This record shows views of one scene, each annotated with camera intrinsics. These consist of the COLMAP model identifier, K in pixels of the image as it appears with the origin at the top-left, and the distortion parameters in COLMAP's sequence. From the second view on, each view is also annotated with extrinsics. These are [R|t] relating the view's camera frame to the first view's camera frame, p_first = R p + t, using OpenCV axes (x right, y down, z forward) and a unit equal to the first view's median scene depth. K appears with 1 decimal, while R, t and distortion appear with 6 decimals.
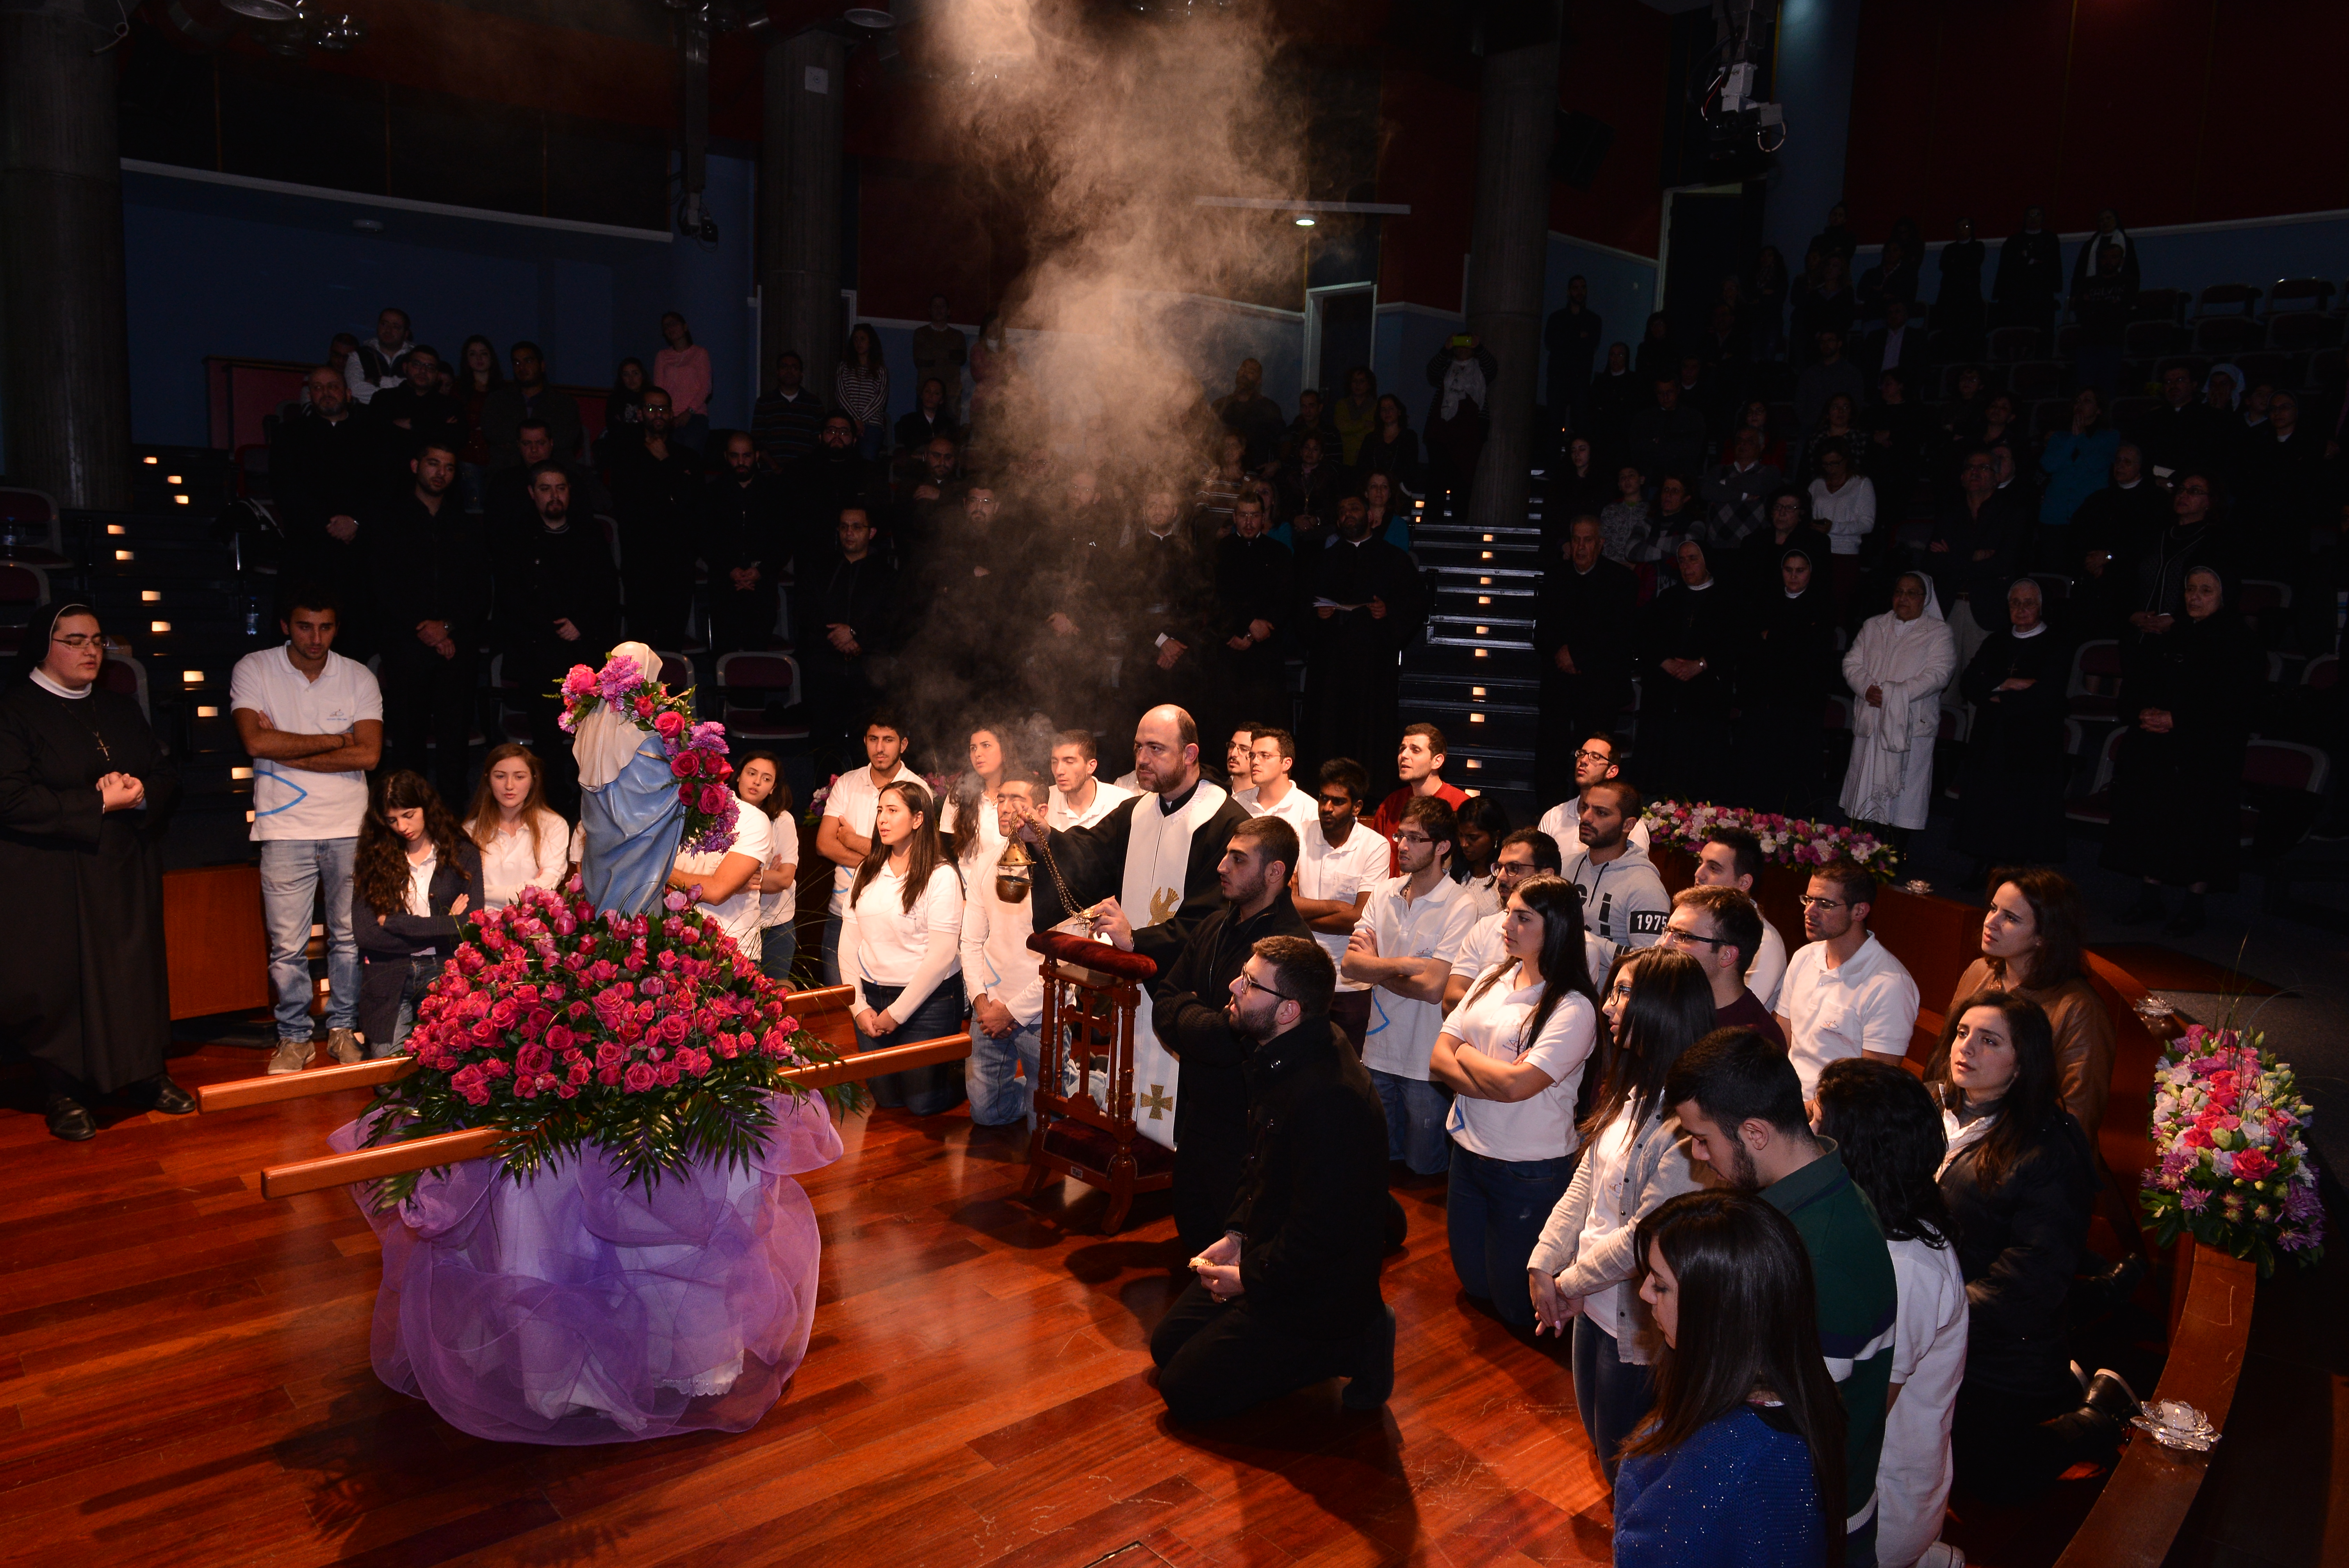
lens RADIAL K [[1653.1, 0, 1172.2], [0, 1653.1, 816.8], [0, 0, 1]] dist [-0.005961, 0.000547]
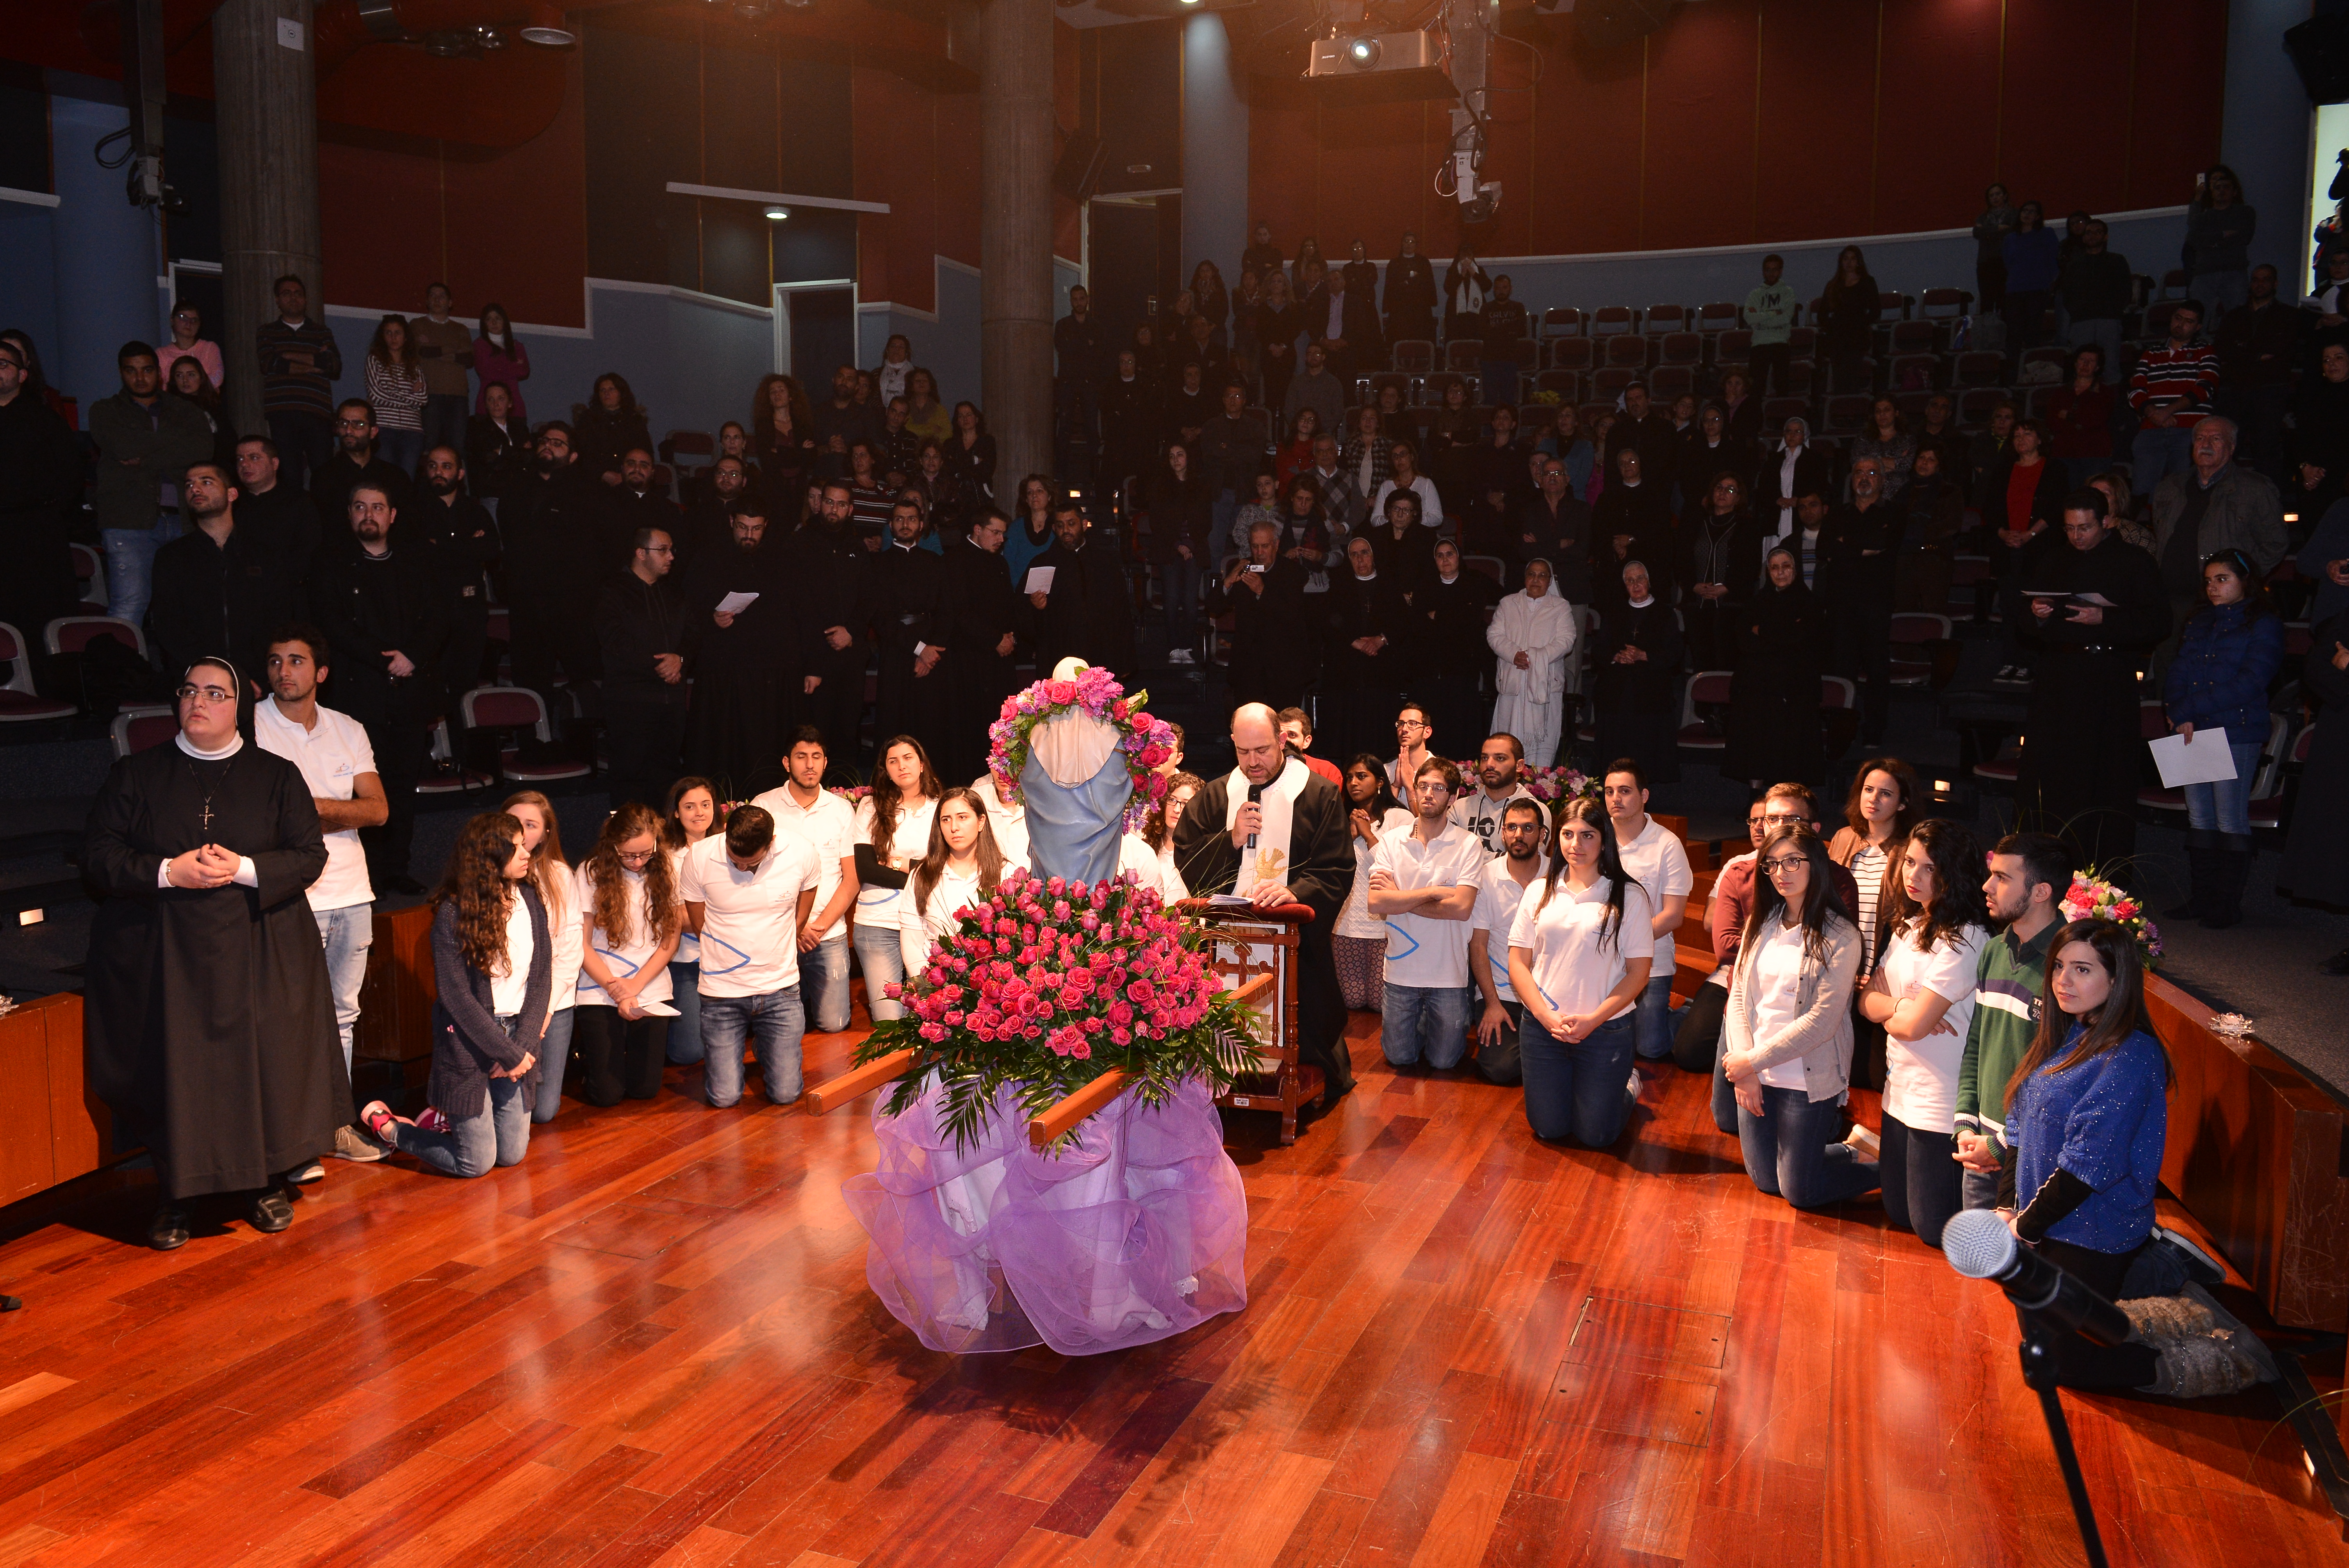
lens RADIAL K [[1817.6, 0, 1174.5], [0, 1817.6, 784.0], [0, 0, 1]] dist [-0.009478, 0.004699]
pose [[0.892647, -0.086439, 0.442391, -0.851902], [0.098544, 0.995123, -0.004403, -0.005049], [-0.439852, 0.047526, 0.896812, -0.168977]]
